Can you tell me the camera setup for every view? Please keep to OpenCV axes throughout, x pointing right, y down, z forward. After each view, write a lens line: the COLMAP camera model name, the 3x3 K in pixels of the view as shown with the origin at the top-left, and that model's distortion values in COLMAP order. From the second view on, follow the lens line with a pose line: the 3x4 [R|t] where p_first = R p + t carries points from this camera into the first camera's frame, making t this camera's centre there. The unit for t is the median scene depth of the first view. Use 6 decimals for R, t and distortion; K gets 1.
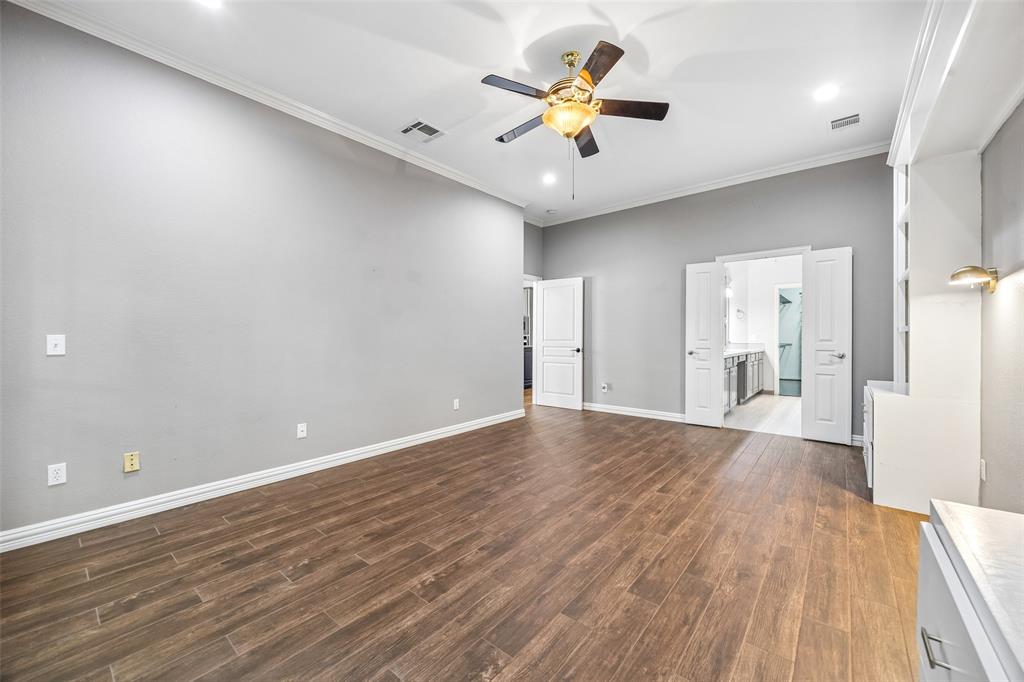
lens RADIAL K [[390.5, 0, 518.7], [0, 390.5, 340.7], [0, 0, 1]] dist [-0.004310, -0.000185]
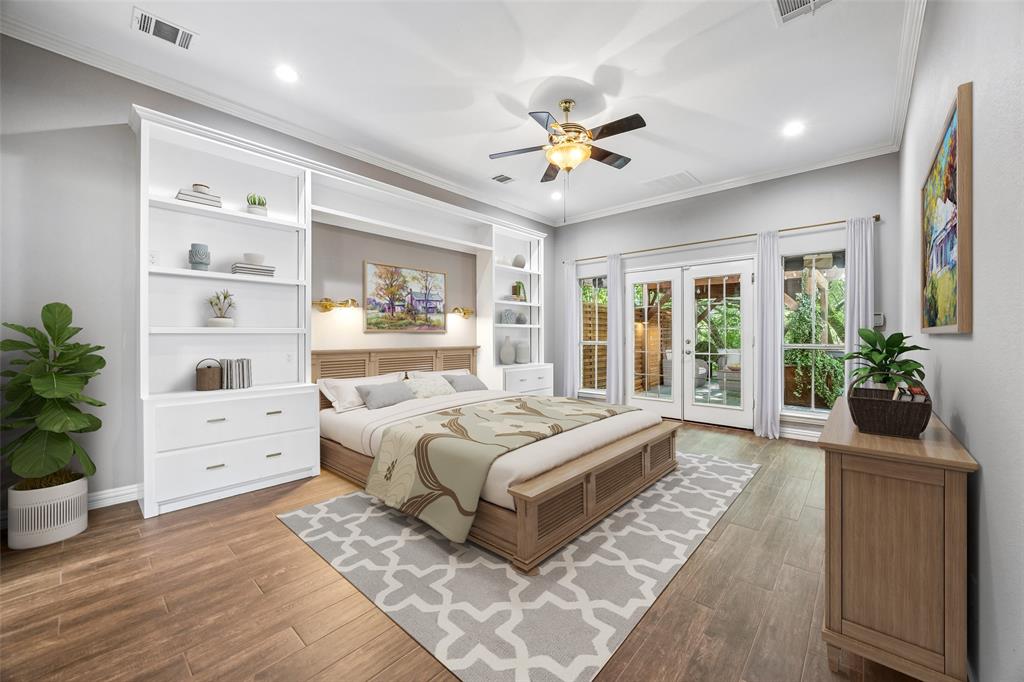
lens RADIAL K [[390.5, 0, 519.3], [0, 390.5, 337.1], [0, 0, 1]] dist [-0.004310, -0.000185]
pose [[-0.999448, 0.006001, 0.032689, 0.210991], [0.006481, 0.999872, 0.014616, -0.026847], [-0.032597, 0.014820, -0.999359, 1.907101]]
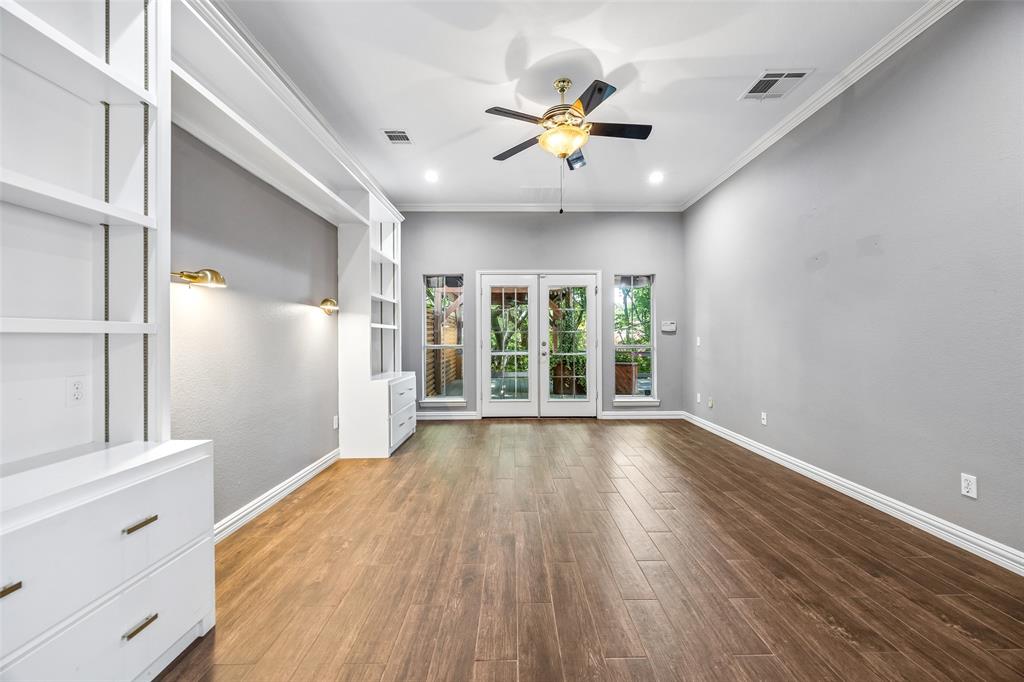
lens RADIAL K [[390.5, 0, 514.8], [0, 390.5, 338.0], [0, 0, 1]] dist [-0.004310, -0.000185]
pose [[-0.768840, 0.006297, -0.639410, 0.811593], [0.000808, 0.999960, 0.008876, -0.021756], [0.639441, 0.006307, -0.768814, 1.517133]]
